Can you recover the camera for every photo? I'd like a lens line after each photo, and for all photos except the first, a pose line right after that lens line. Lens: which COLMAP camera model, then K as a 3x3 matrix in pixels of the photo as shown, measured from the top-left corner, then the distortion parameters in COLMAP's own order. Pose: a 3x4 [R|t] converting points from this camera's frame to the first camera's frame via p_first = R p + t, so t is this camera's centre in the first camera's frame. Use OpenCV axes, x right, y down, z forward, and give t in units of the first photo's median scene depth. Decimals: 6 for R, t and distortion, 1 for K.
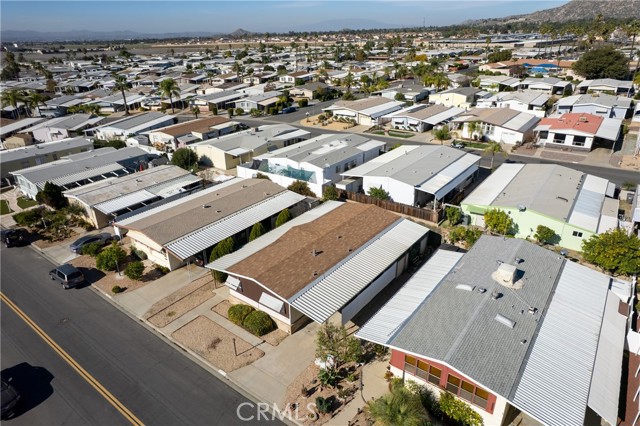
lens RADIAL K [[410.6, 0, 318.2], [0, 410.6, 216.3], [0, 0, 1]] dist [-0.075814, 0.072686]
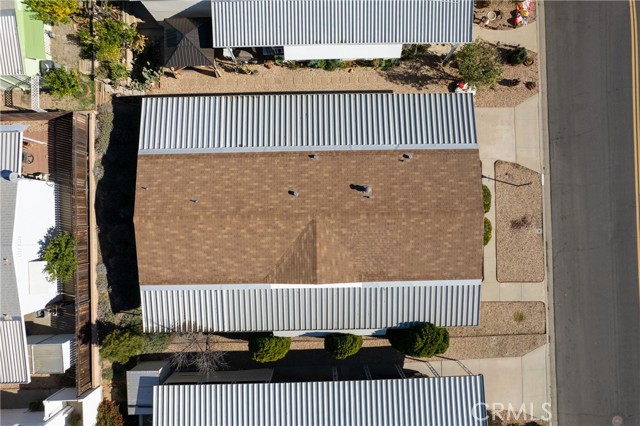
lens RADIAL K [[410.6, 0, 318.2], [0, 410.6, 216.3], [0, 0, 1]] dist [-0.075814, 0.072686]
pose [[-0.621400, -0.783311, 0.016886, -0.004354], [0.331853, -0.243613, 0.911332, -0.424798], [-0.709743, 0.571906, 0.411325, 0.722488]]
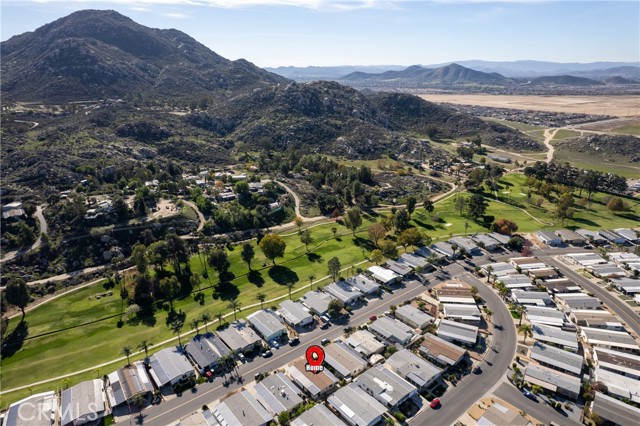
lens RADIAL K [[410.6, 0, 318.2], [0, 410.6, 216.3], [0, 0, 1]] dist [-0.075814, 0.072686]
pose [[-0.235384, 0.345118, -0.908564, 3.096921], [-0.394112, 0.820627, 0.413819, -2.882080], [0.888409, 0.455483, -0.057147, 0.519562]]
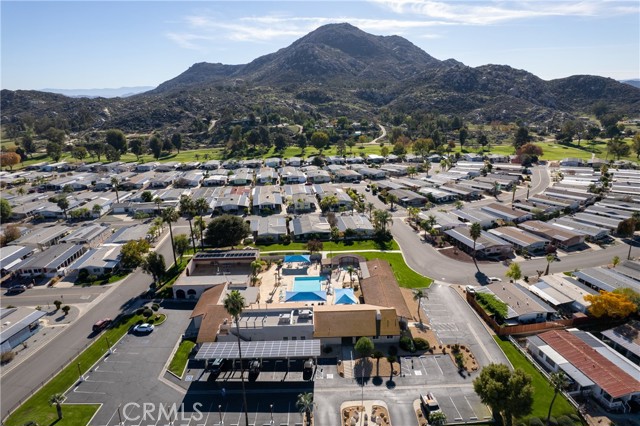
lens RADIAL K [[410.6, 0, 318.2], [0, 410.6, 216.3], [0, 0, 1]] dist [-0.075814, 0.072686]
pose [[-0.730106, 0.230212, -0.643387, 3.909181], [-0.250690, 0.785655, 0.565597, -3.400742], [0.635688, 0.574237, -0.515900, 5.439272]]
